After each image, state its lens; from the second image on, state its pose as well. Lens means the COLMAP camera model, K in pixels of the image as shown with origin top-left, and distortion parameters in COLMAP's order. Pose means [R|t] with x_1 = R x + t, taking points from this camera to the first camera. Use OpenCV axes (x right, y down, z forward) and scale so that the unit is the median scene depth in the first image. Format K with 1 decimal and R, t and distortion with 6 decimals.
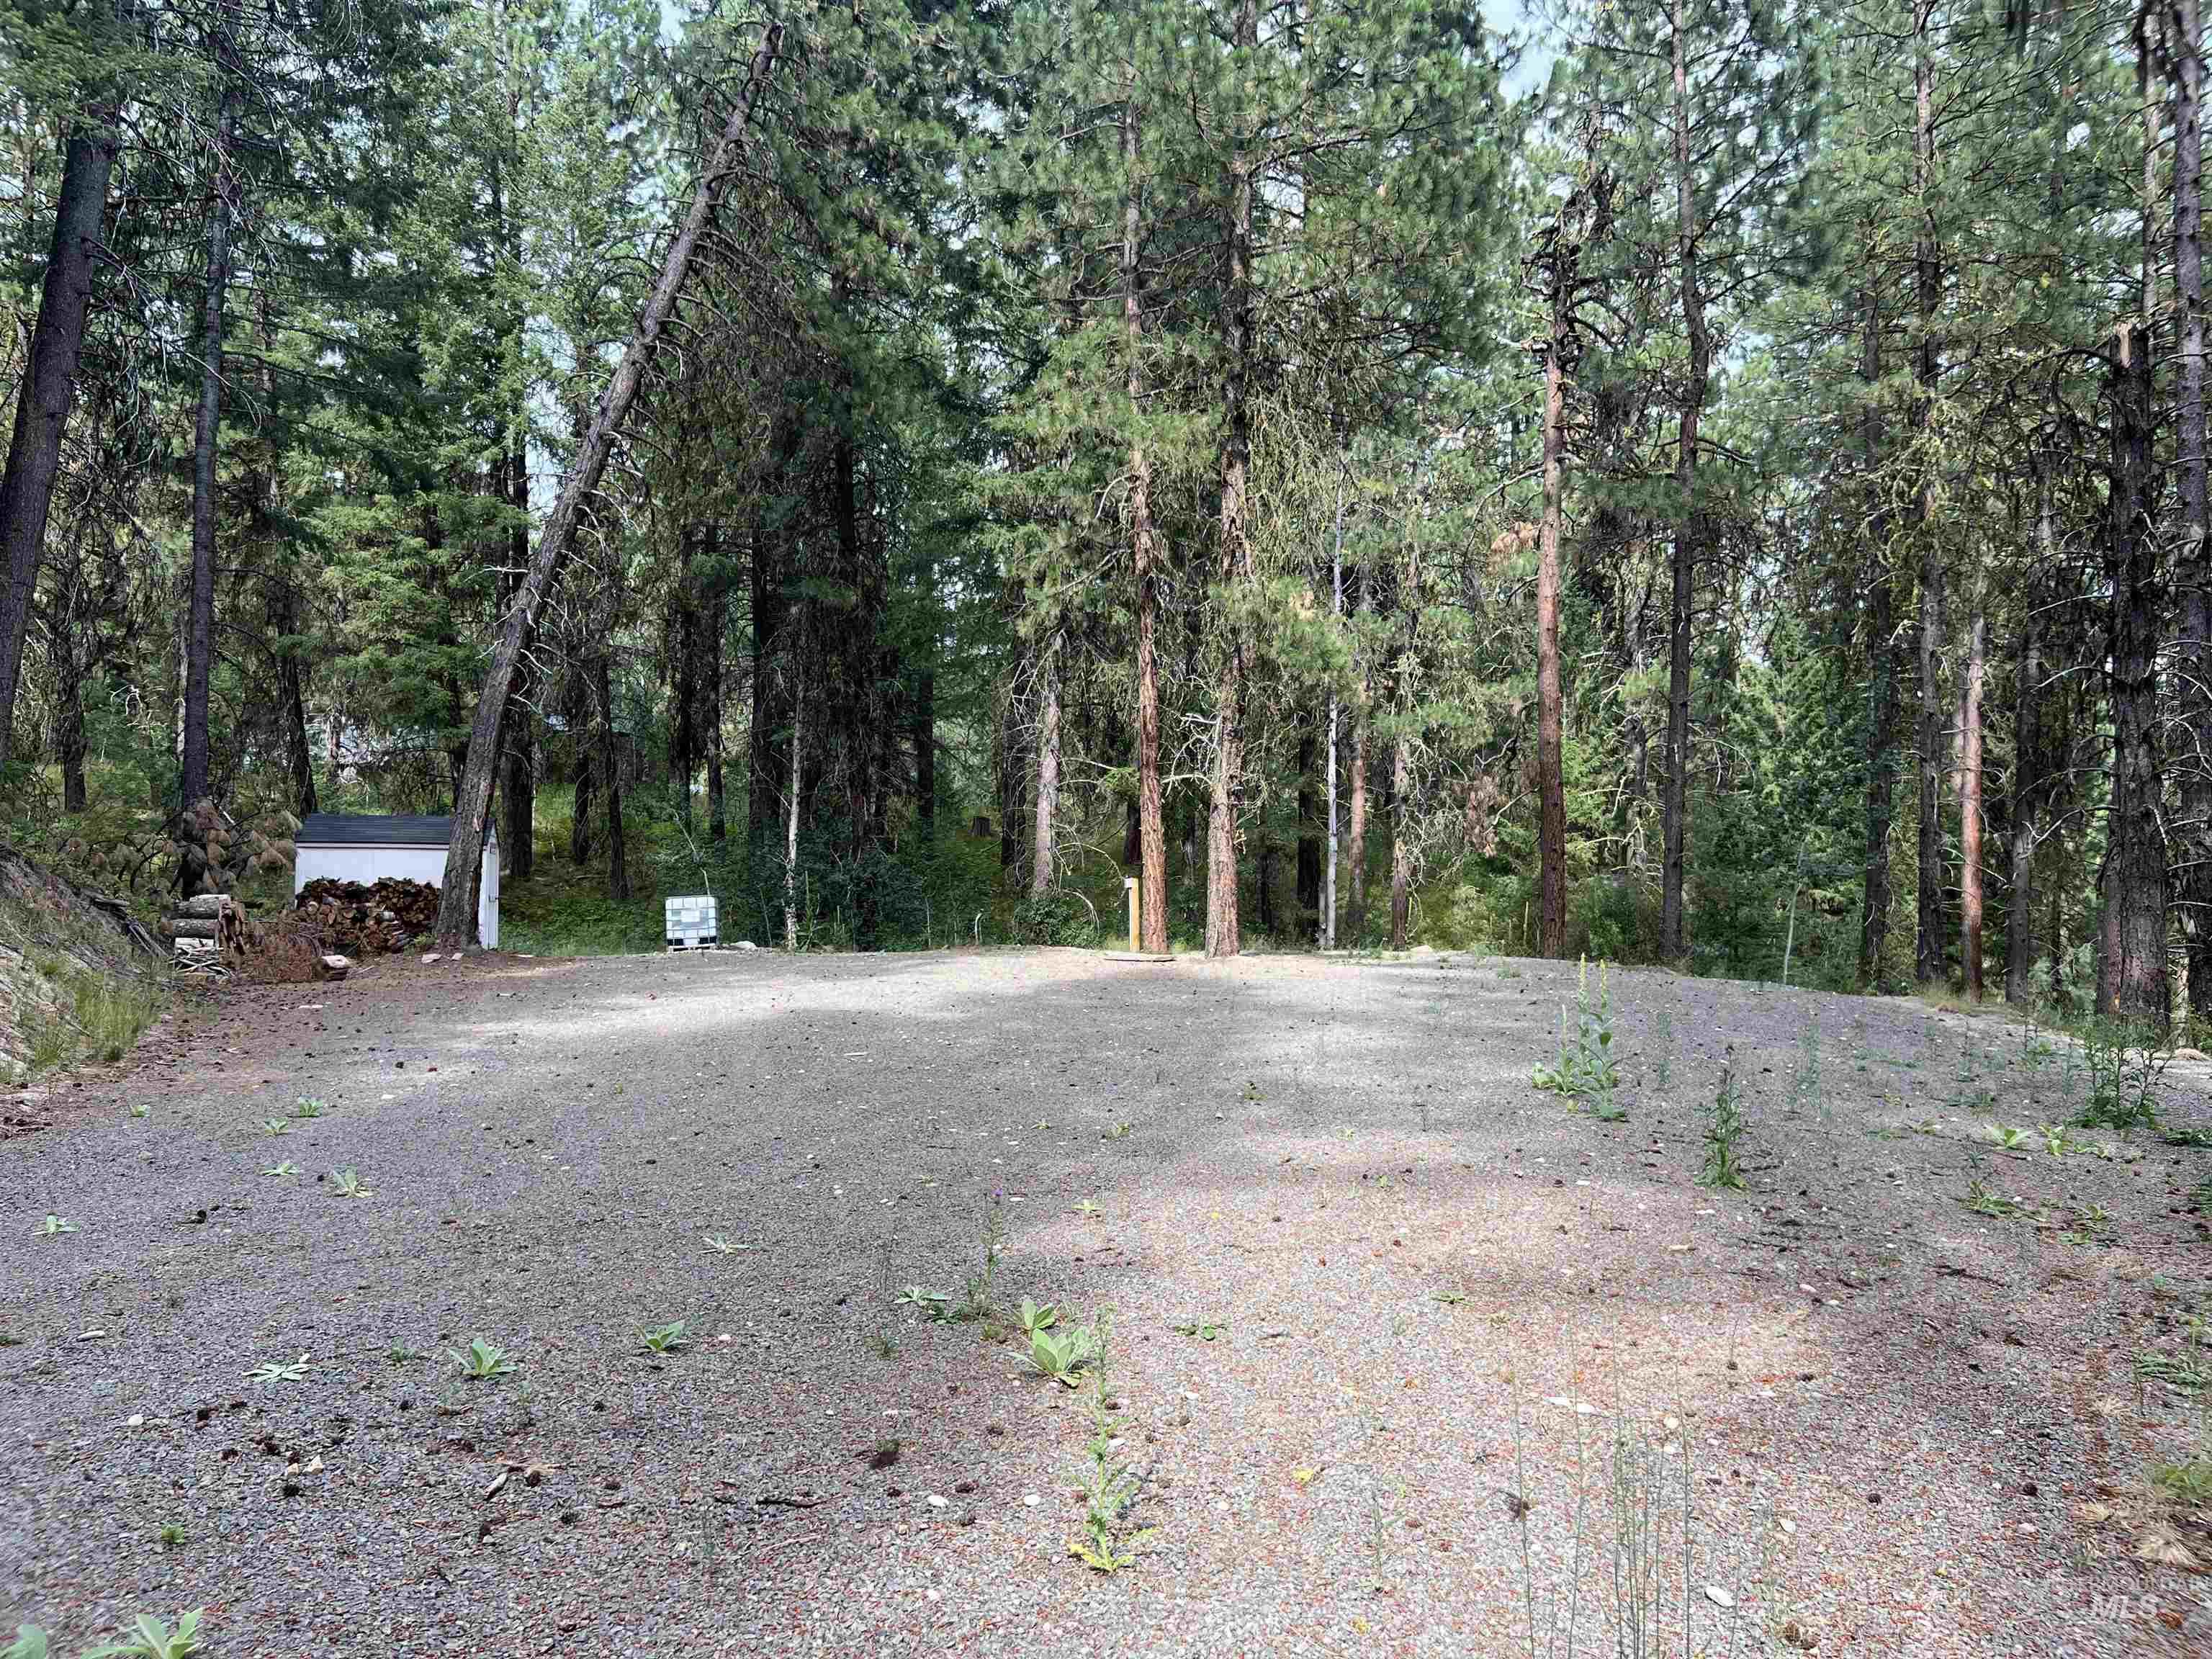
lens RADIAL K [[1699.7, 0, 1101.6], [0, 1699.7, 841.0], [0, 0, 1]] dist [0.068200, -0.053787]
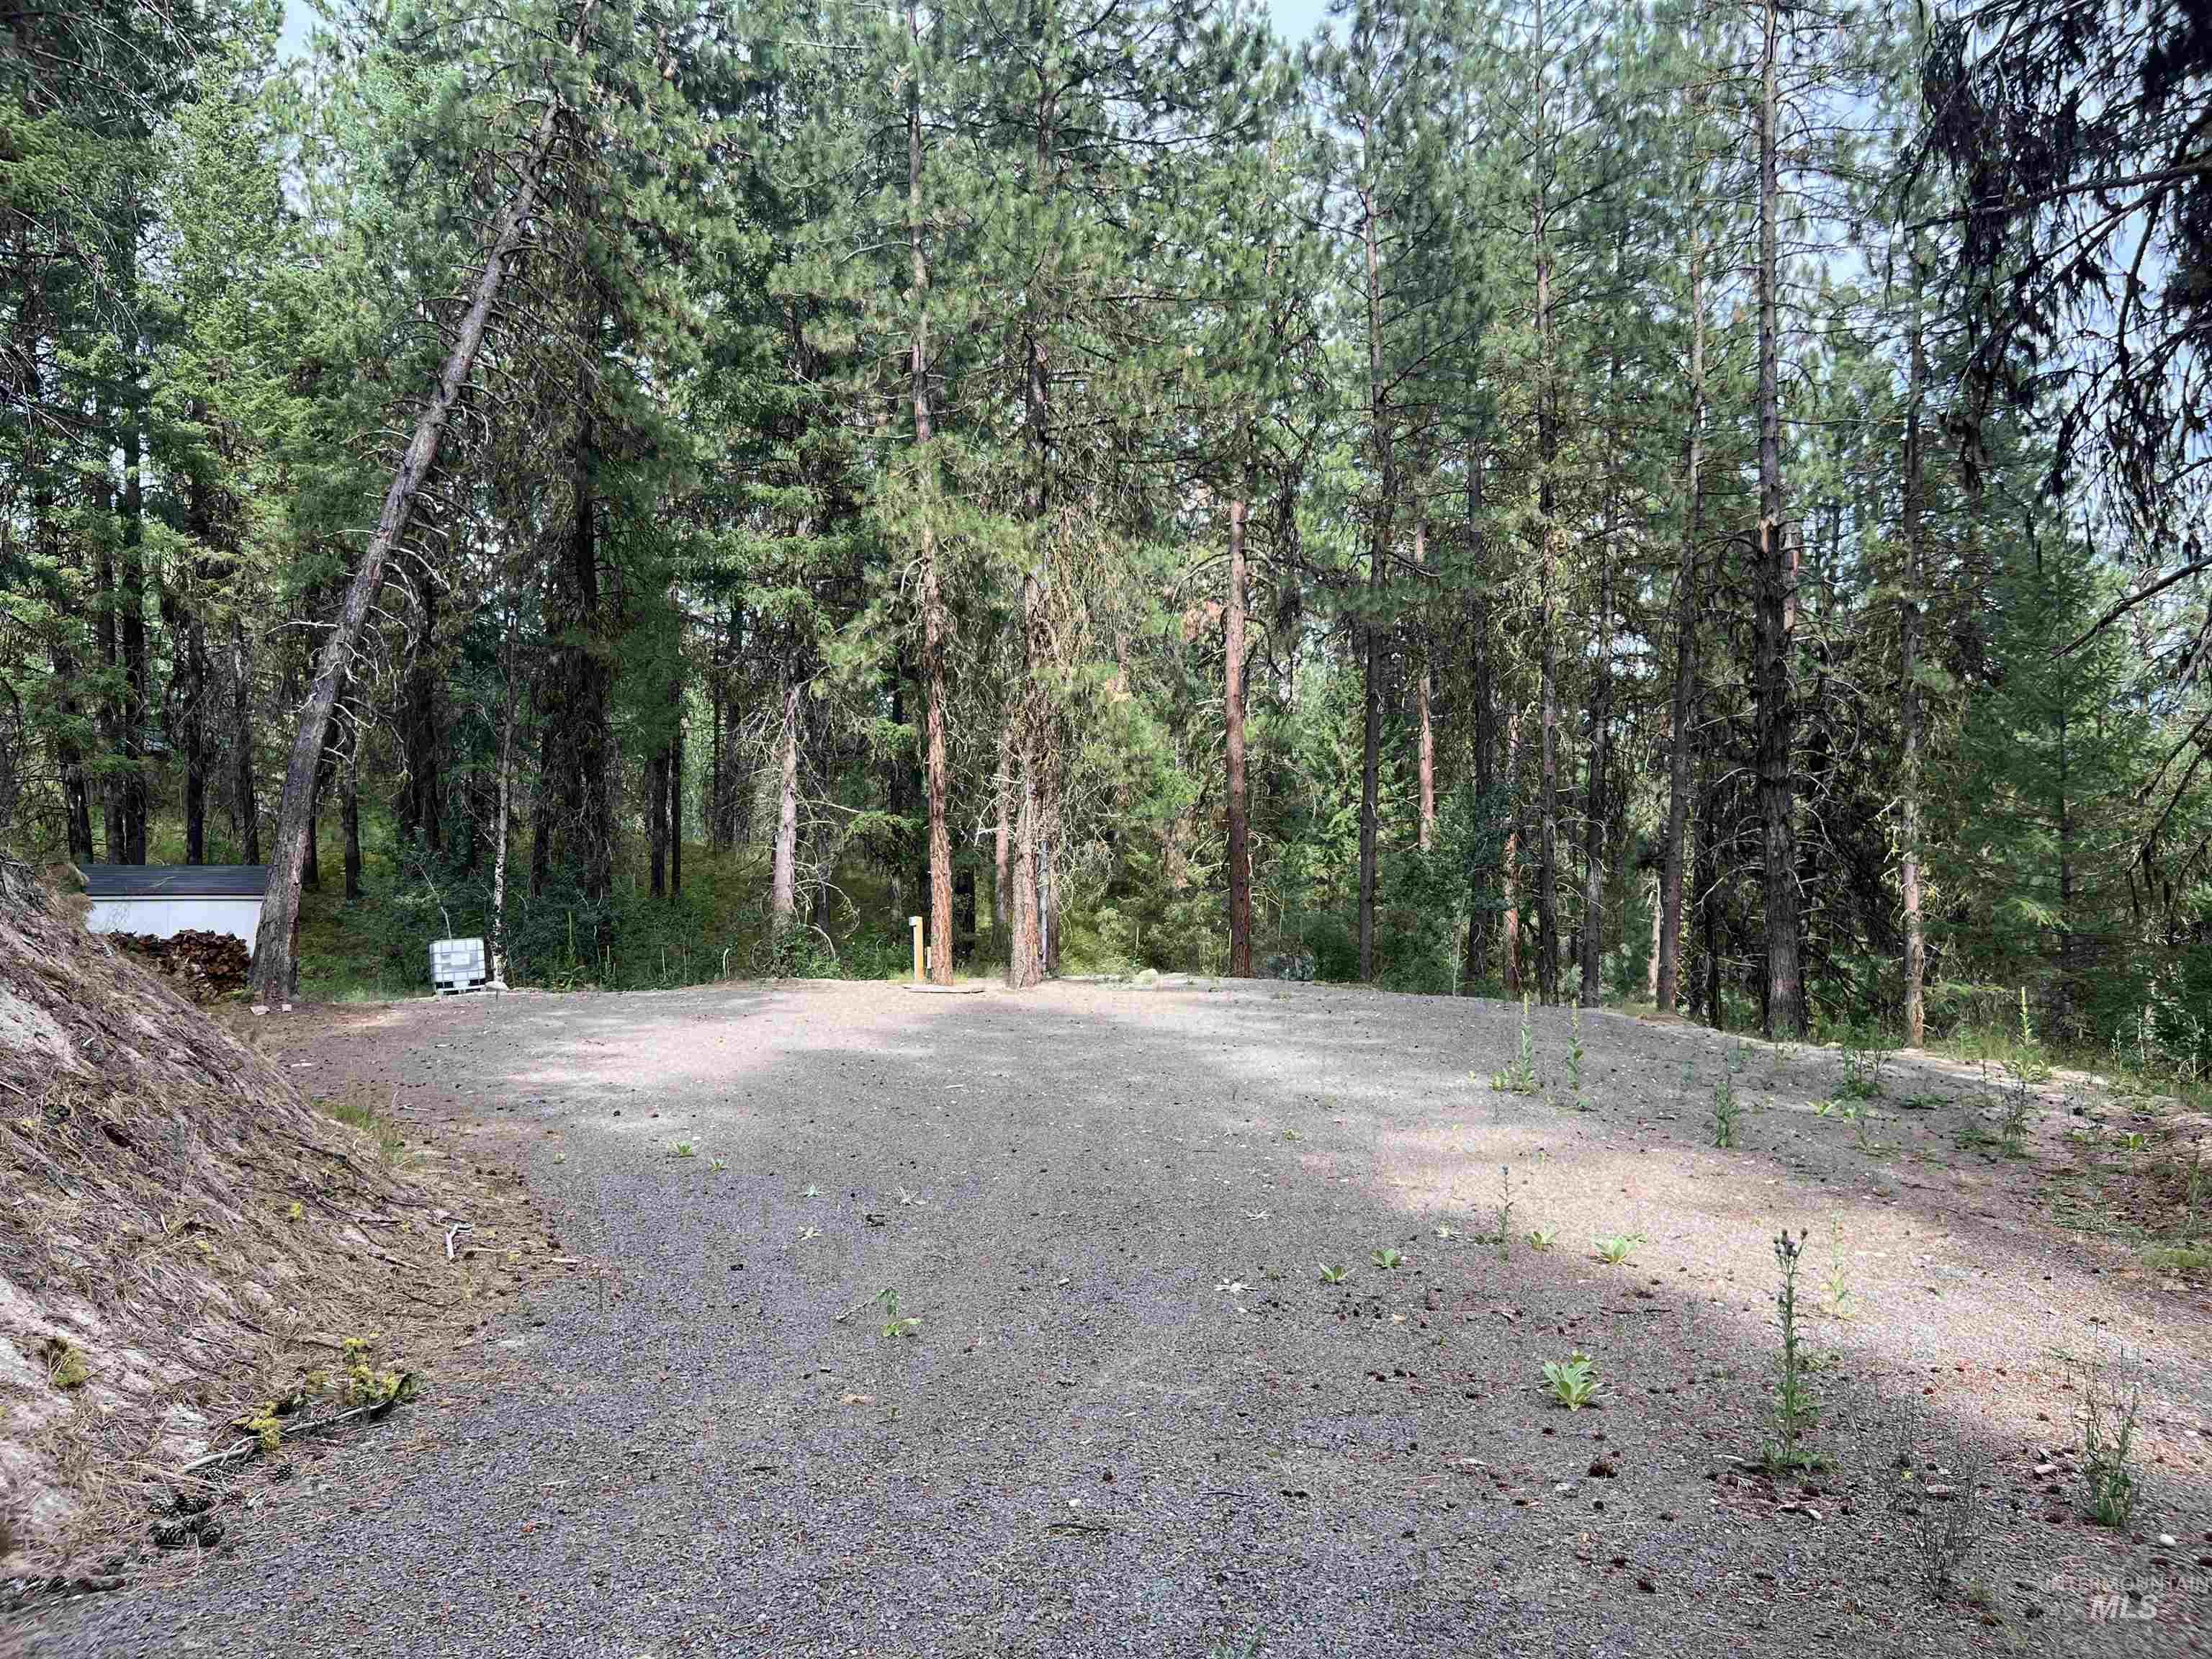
lens RADIAL K [[1683.4, 0, 1102.7], [0, 1683.4, 862.2], [0, 0, 1]] dist [0.097548, -0.181052]
pose [[0.960713, -0.006591, 0.277467, -0.173979], [0.005031, 0.999967, 0.006335, -0.020856], [-0.277499, -0.004690, 0.960714, -0.096277]]
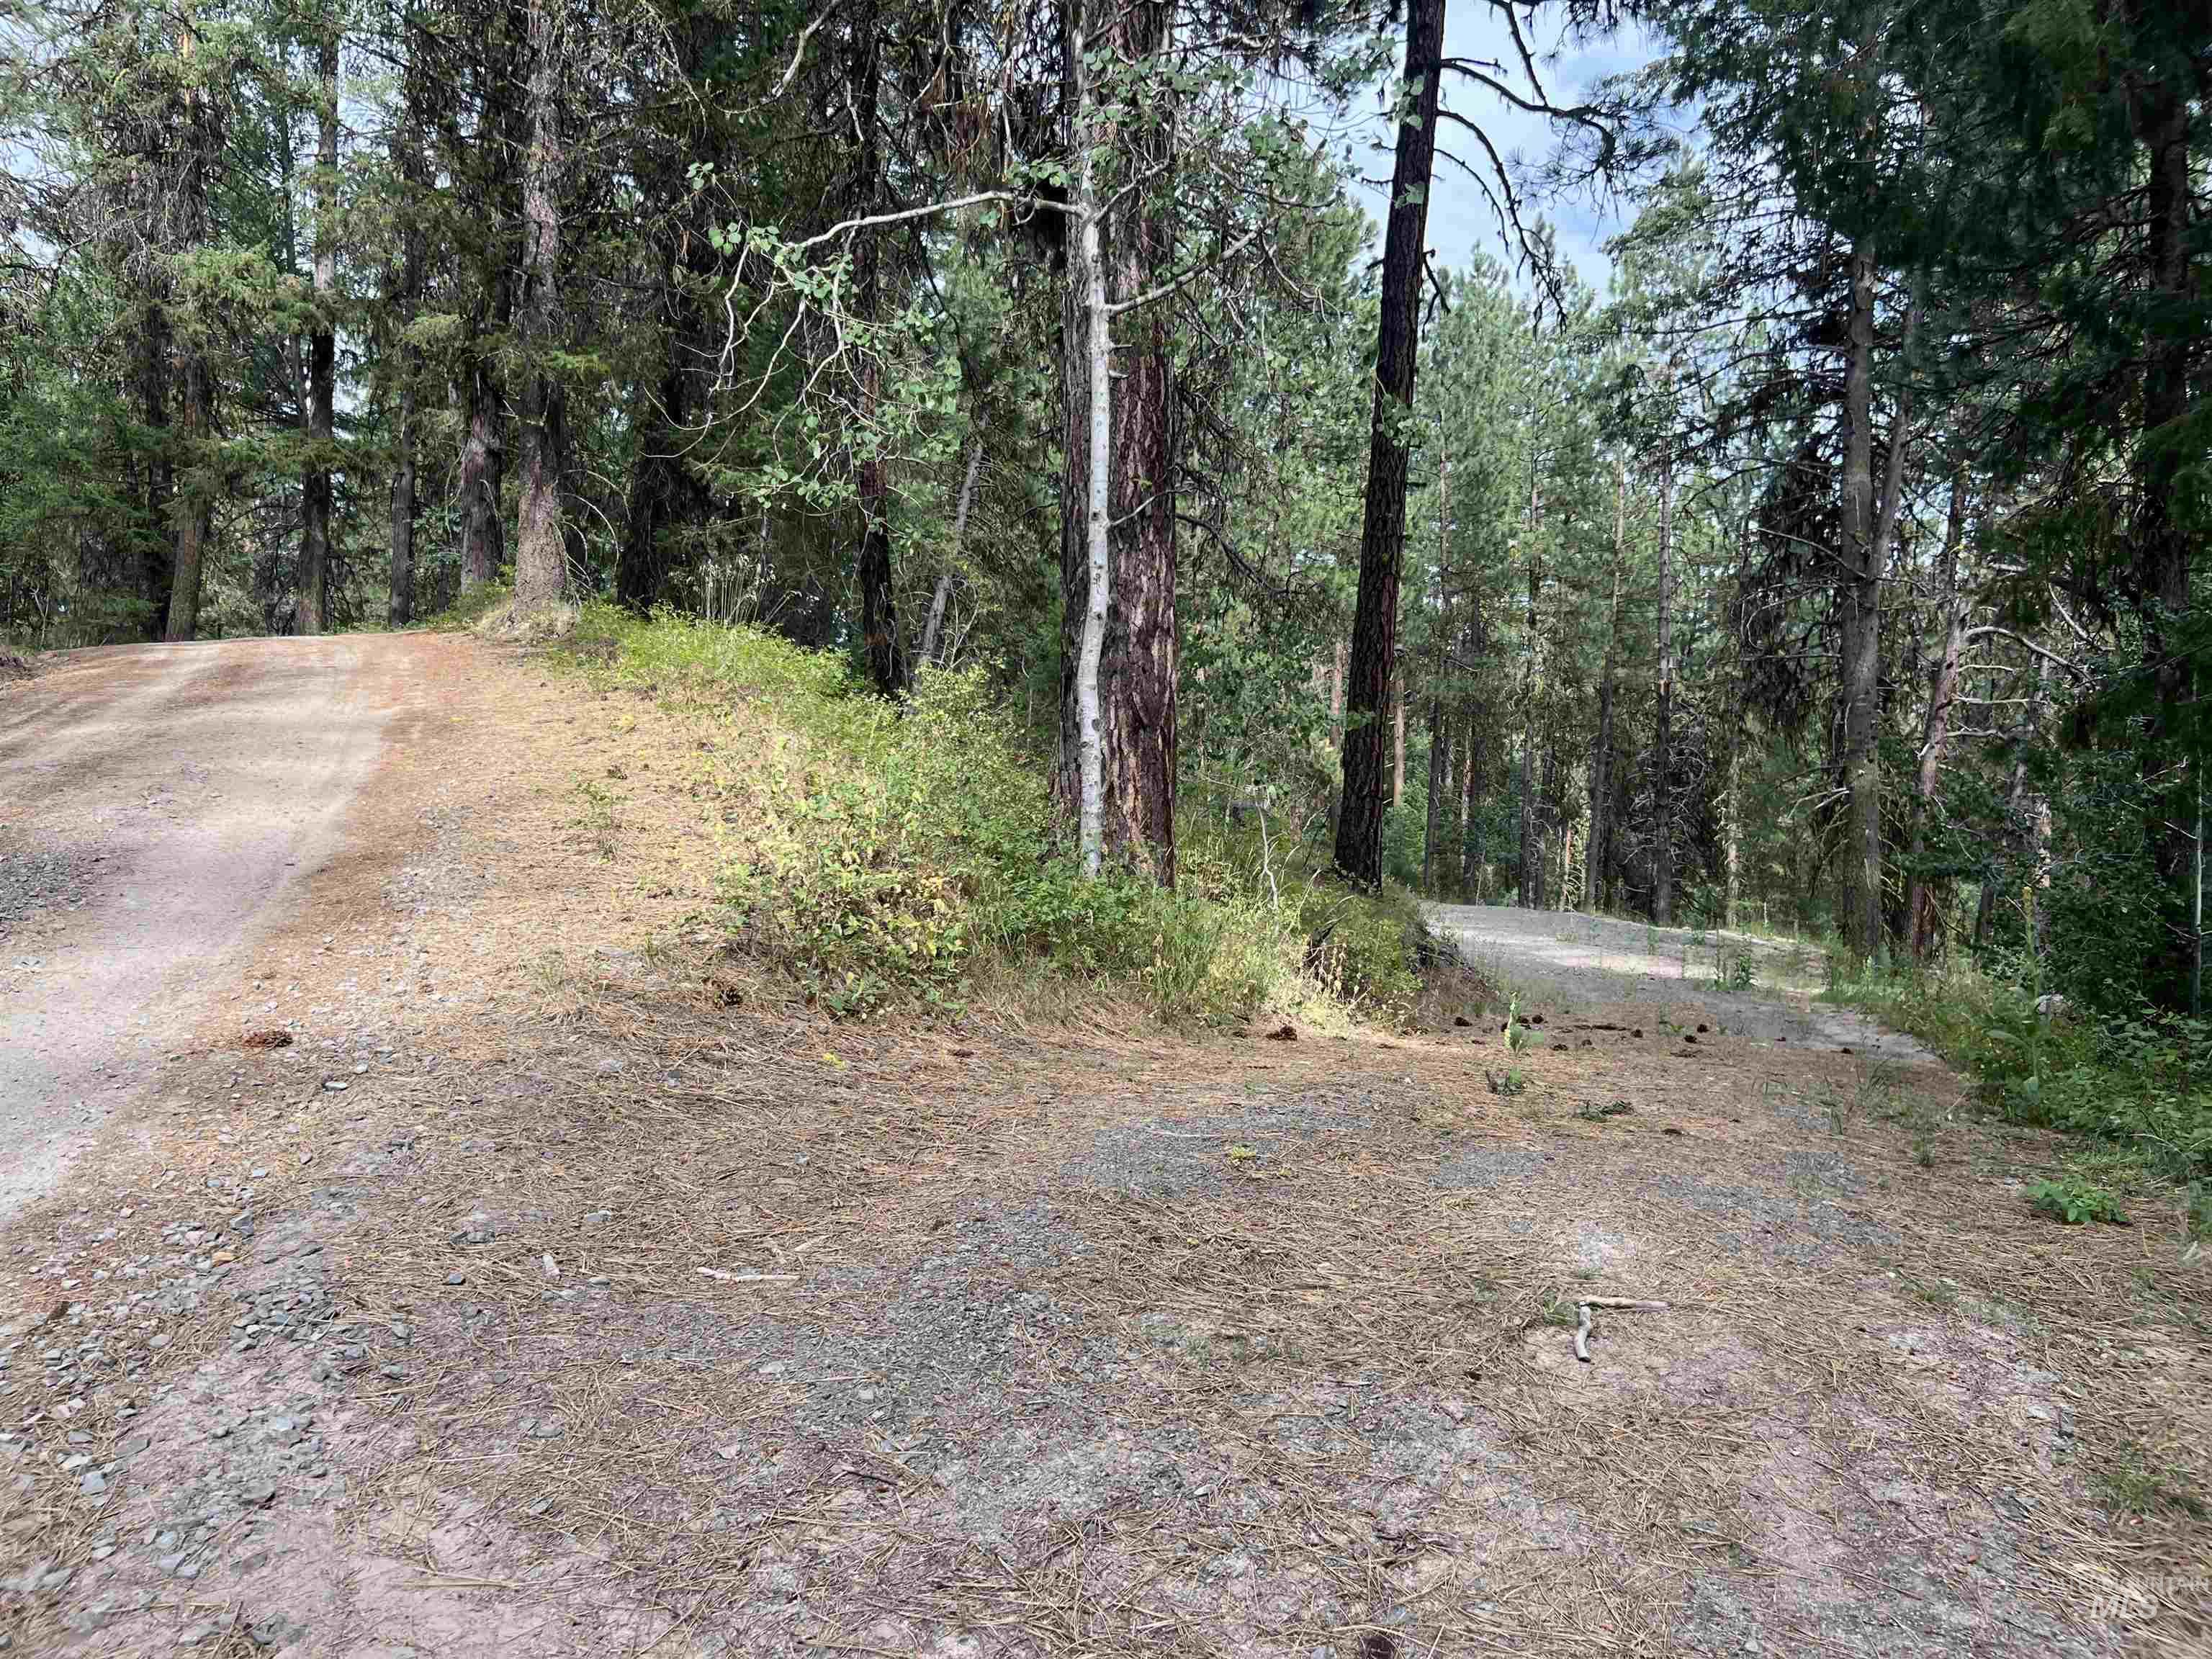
lens RADIAL K [[1699.7, 0, 1101.6], [0, 1699.7, 841.0], [0, 0, 1]] dist [0.068200, -0.053787]
pose [[0.936996, -0.010812, 0.349172, -0.764022], [-0.007119, 0.998722, 0.050029, -0.096816], [-0.349267, -0.049363, 0.935722, -0.811279]]
